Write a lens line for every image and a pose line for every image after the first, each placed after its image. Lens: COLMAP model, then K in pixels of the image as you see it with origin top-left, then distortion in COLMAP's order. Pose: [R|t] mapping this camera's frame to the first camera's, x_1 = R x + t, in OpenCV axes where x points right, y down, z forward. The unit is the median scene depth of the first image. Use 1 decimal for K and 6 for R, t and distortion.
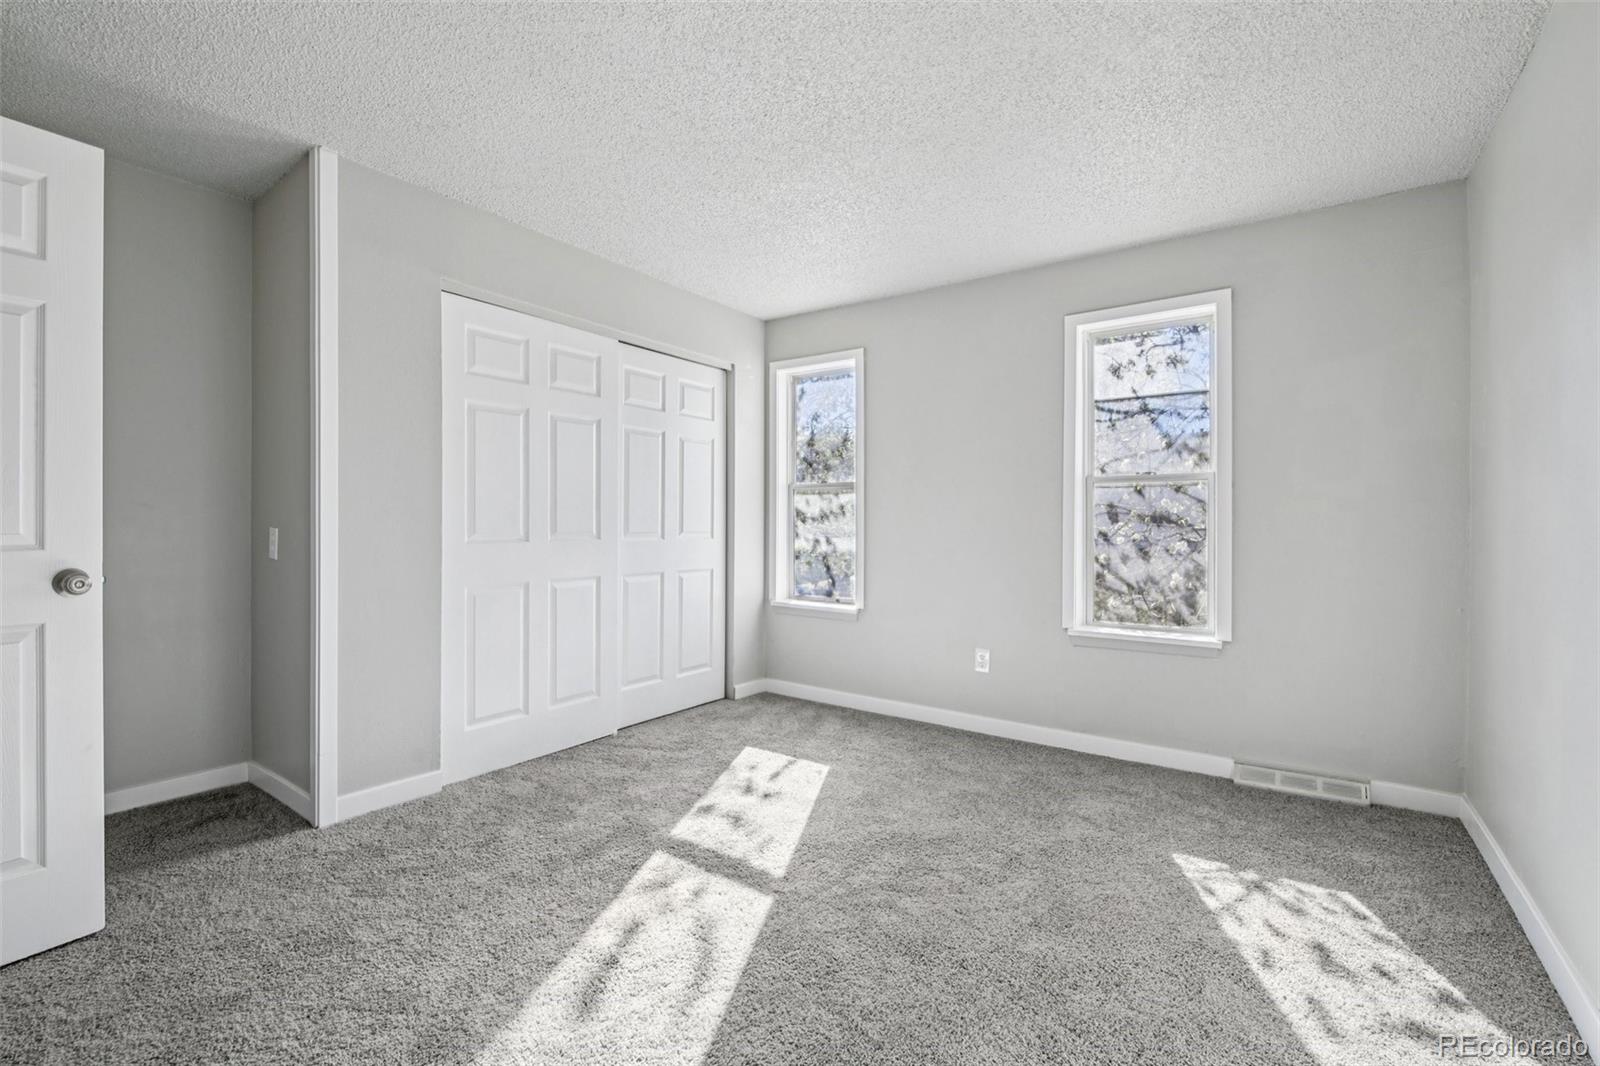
lens RADIAL K [[693.4, 0, 798.1], [0, 693.4, 527.8], [0, 0, 1]] dist [-0.001469, -0.000306]
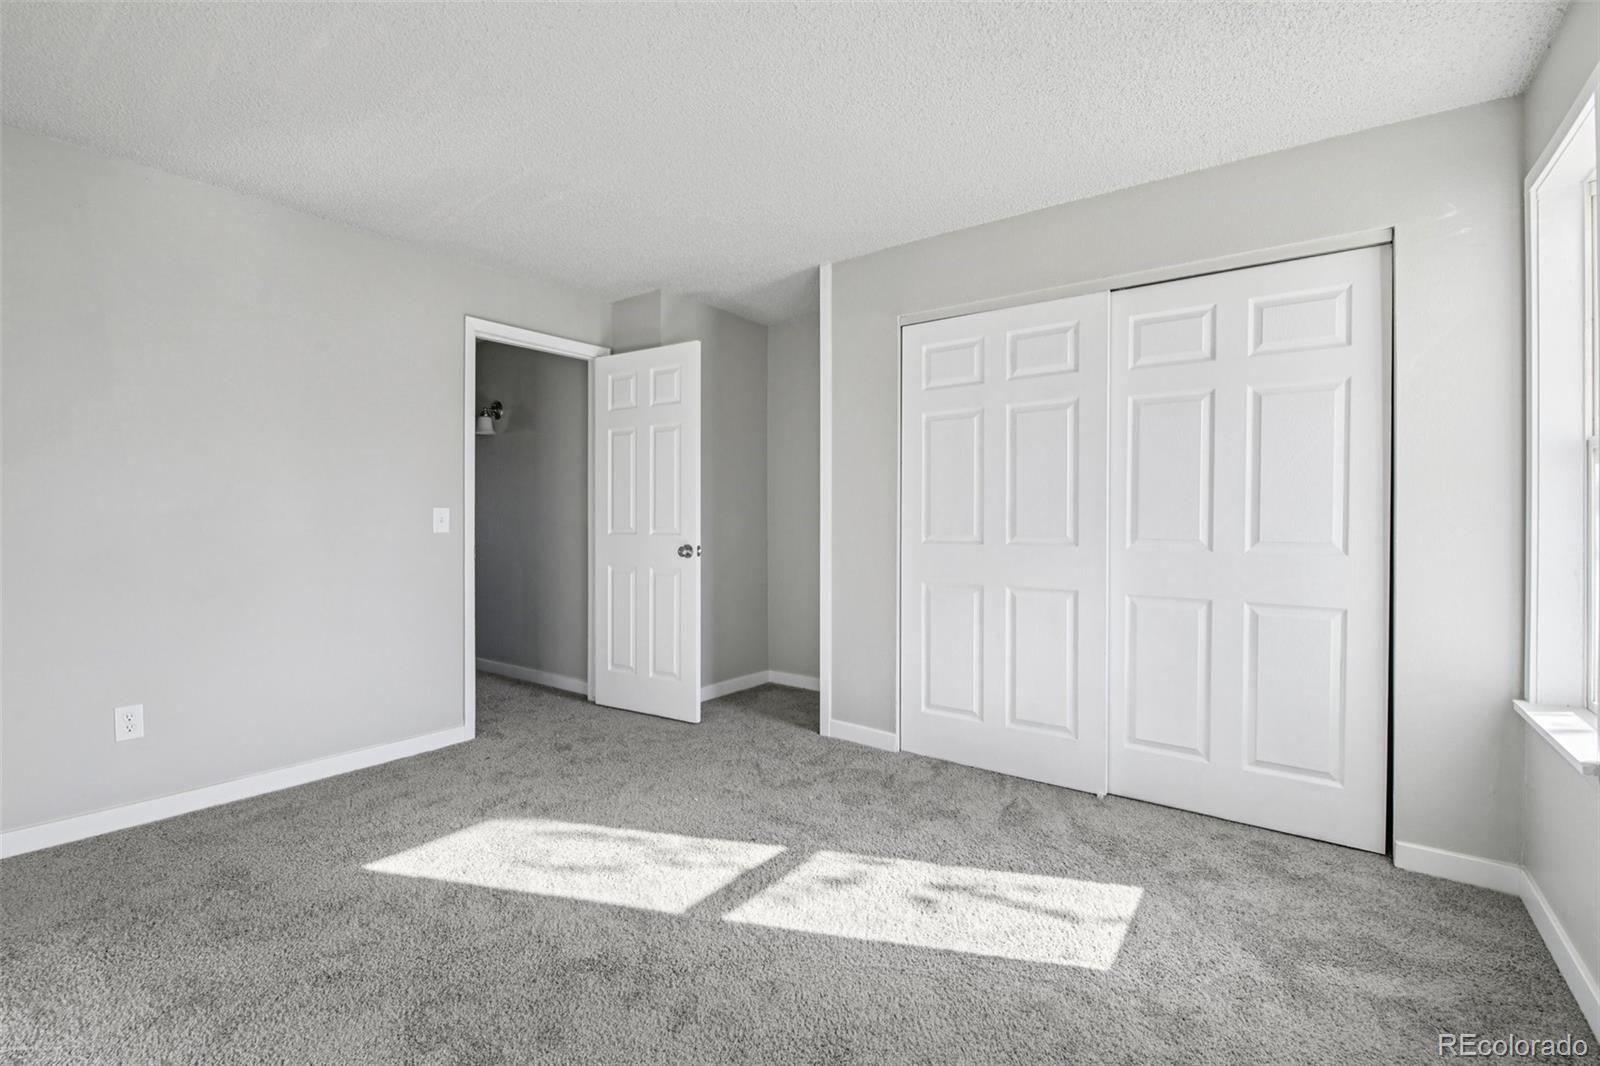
lens RADIAL K [[693.4, 0, 799.2], [0, 693.4, 524.3], [0, 0, 1]] dist [-0.001469, -0.000306]
pose [[-0.010635, 0.001356, -0.999943, 0.592253], [-0.014058, 0.999900, 0.001505, -0.006126], [0.999845, 0.014074, -0.010615, 0.755186]]
